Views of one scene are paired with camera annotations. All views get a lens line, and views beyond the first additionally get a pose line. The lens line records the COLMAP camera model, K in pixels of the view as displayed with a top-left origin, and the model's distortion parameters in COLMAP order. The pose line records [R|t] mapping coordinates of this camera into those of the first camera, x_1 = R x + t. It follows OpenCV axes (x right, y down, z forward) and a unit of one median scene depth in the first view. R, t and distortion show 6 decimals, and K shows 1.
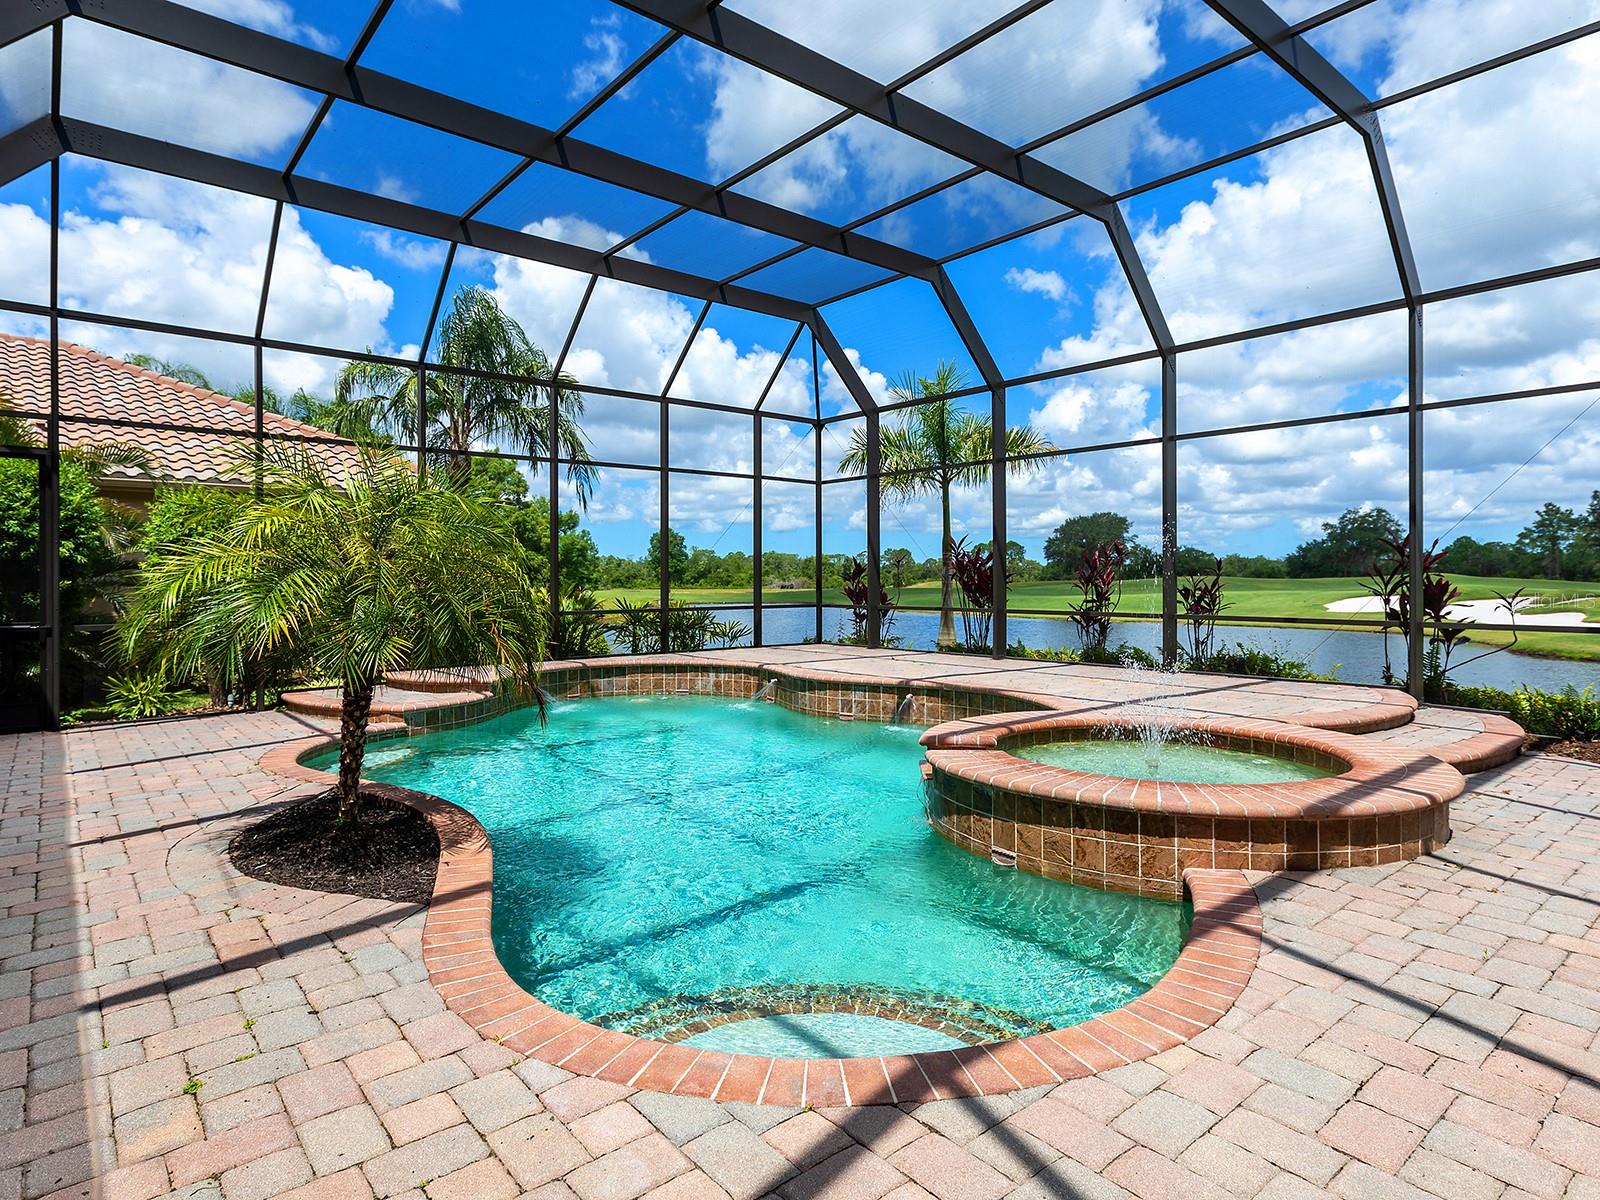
lens RADIAL K [[705.2, 0, 798.2], [0, 705.2, 581.4], [0, 0, 1]] dist [0.001316, 0.000071]
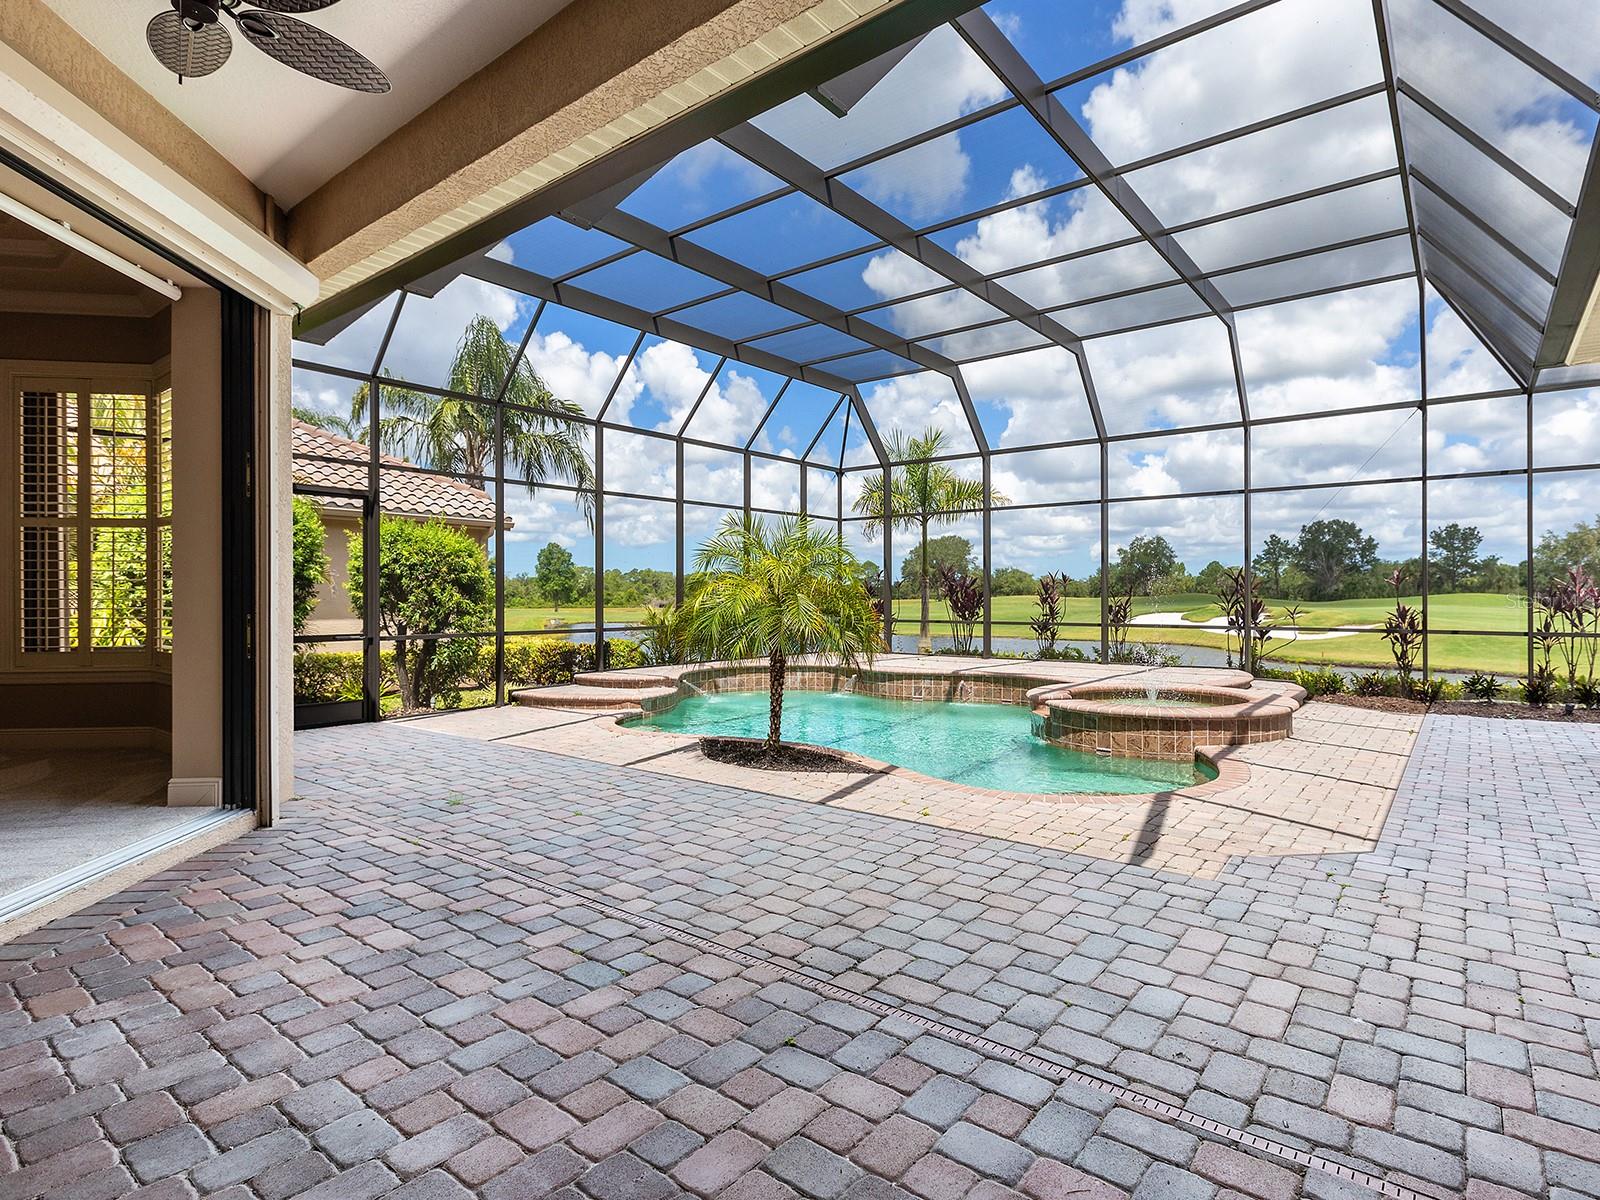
lens RADIAL K [[801.2, 0, 791.5], [0, 801.2, 602.0], [0, 0, 1]] dist [-0.000045, 0.000308]
pose [[0.959701, -0.000007, 0.281023, -0.544830], [-0.000851, 0.999995, 0.002932, -0.001910], [-0.281022, -0.003053, 0.959696, -0.391119]]
